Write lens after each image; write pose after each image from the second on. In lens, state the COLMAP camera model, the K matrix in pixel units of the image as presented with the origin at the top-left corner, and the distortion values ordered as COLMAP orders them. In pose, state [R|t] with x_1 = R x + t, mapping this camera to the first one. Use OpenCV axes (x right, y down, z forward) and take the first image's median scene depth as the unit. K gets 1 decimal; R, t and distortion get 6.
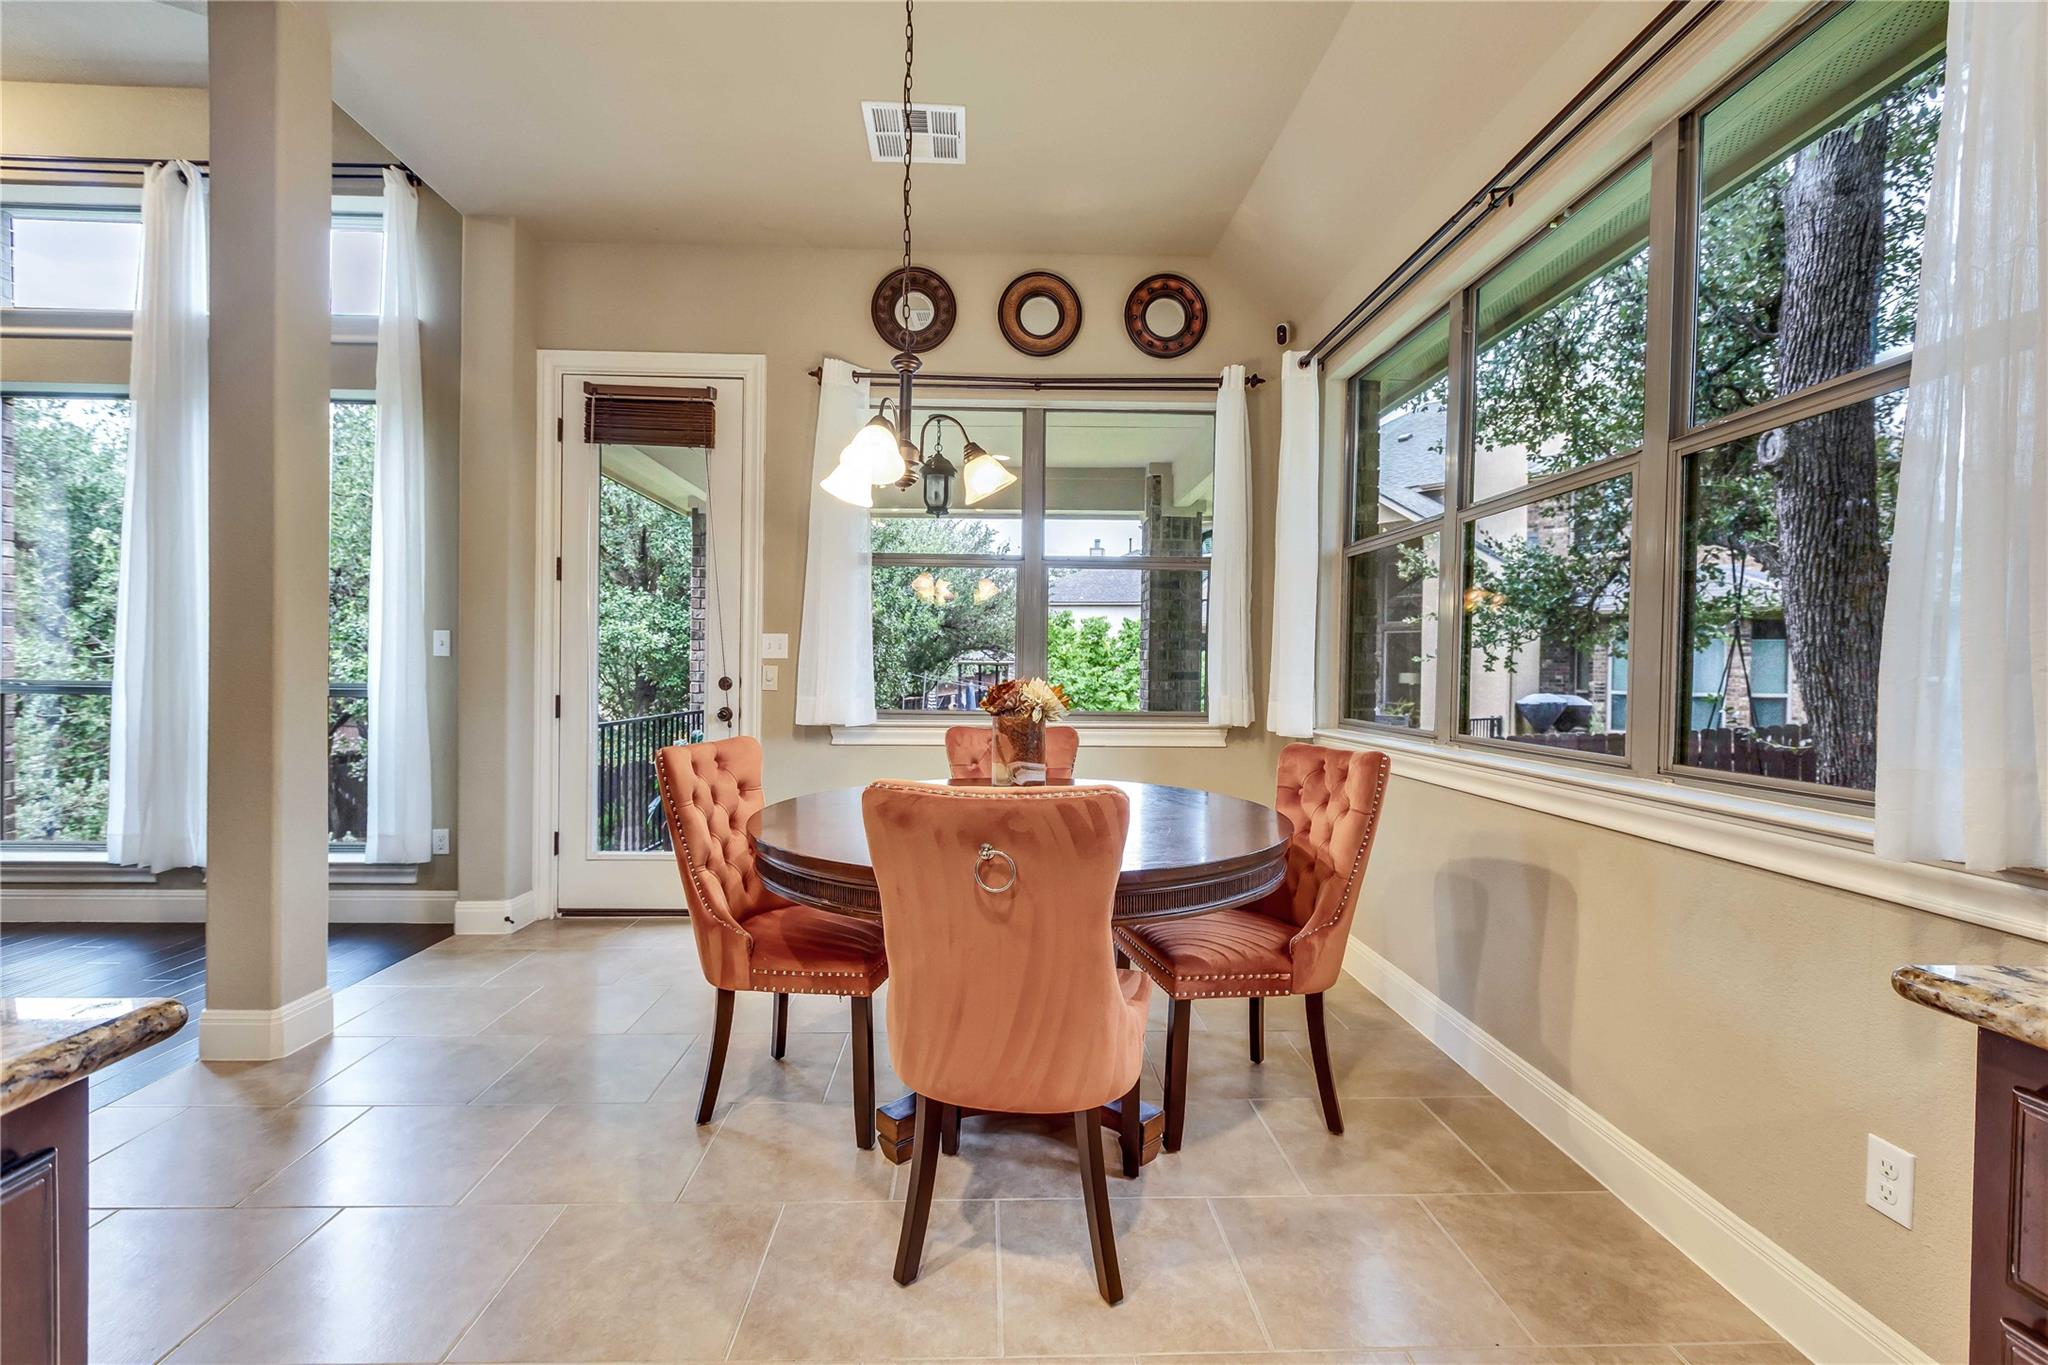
lens RADIAL K [[889.7, 0, 1017.3], [0, 889.7, 680.5], [0, 0, 1]] dist [0.001834, 0.000137]
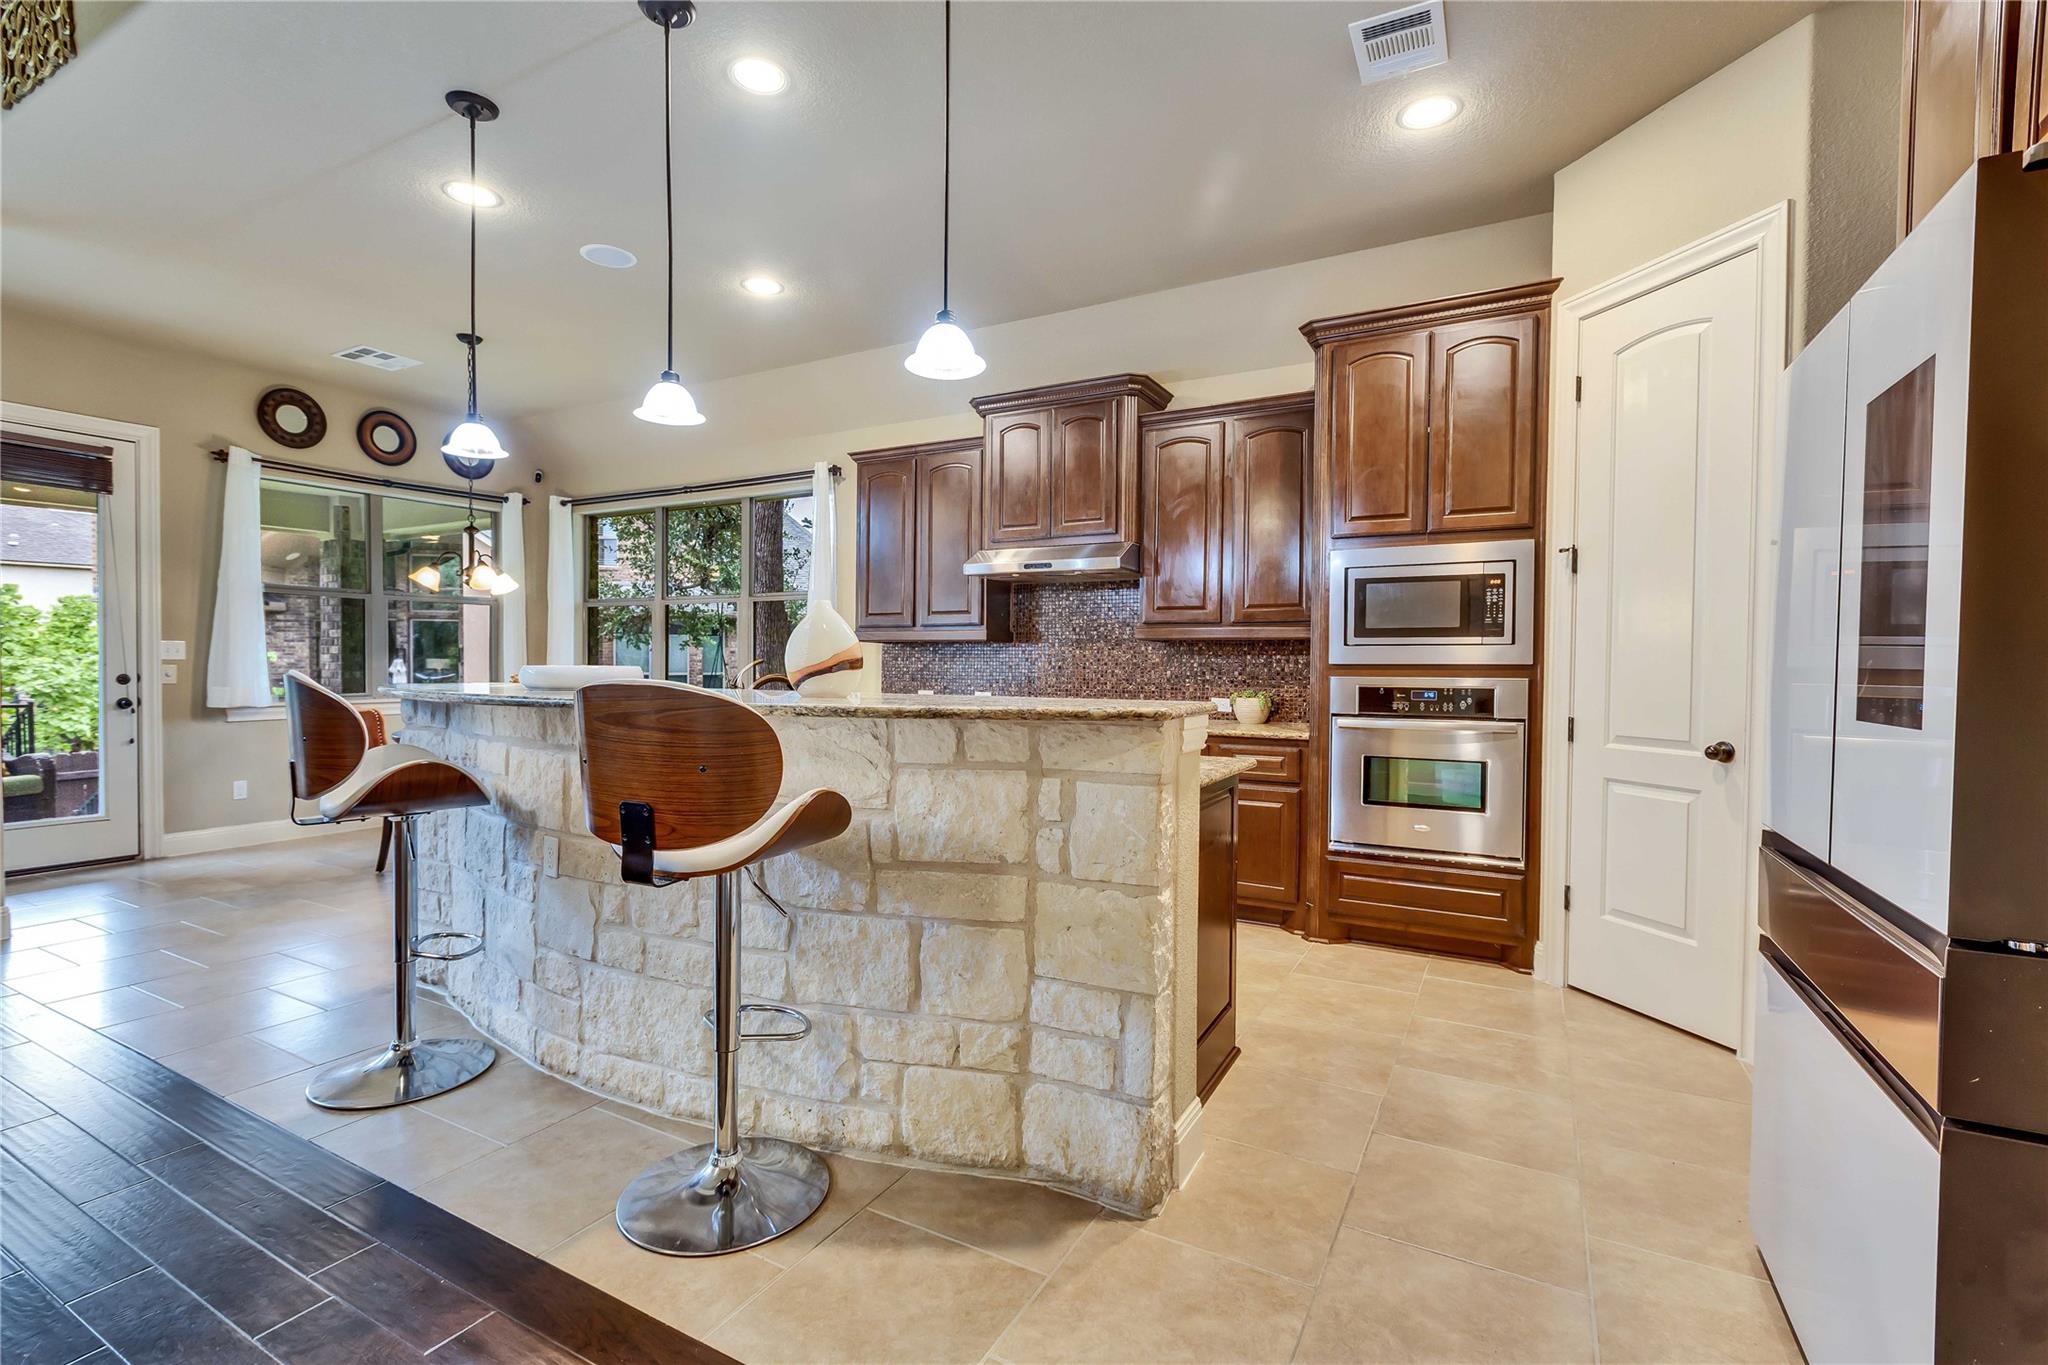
lens RADIAL K [[889.7, 0, 1017.3], [0, 889.7, 680.5], [0, 0, 1]] dist [0.001834, 0.000137]
pose [[0.510575, -0.023034, 0.859525, -0.774348], [0.006085, 0.999713, 0.023176, -0.016422], [-0.859812, -0.006603, 0.510568, -0.761036]]
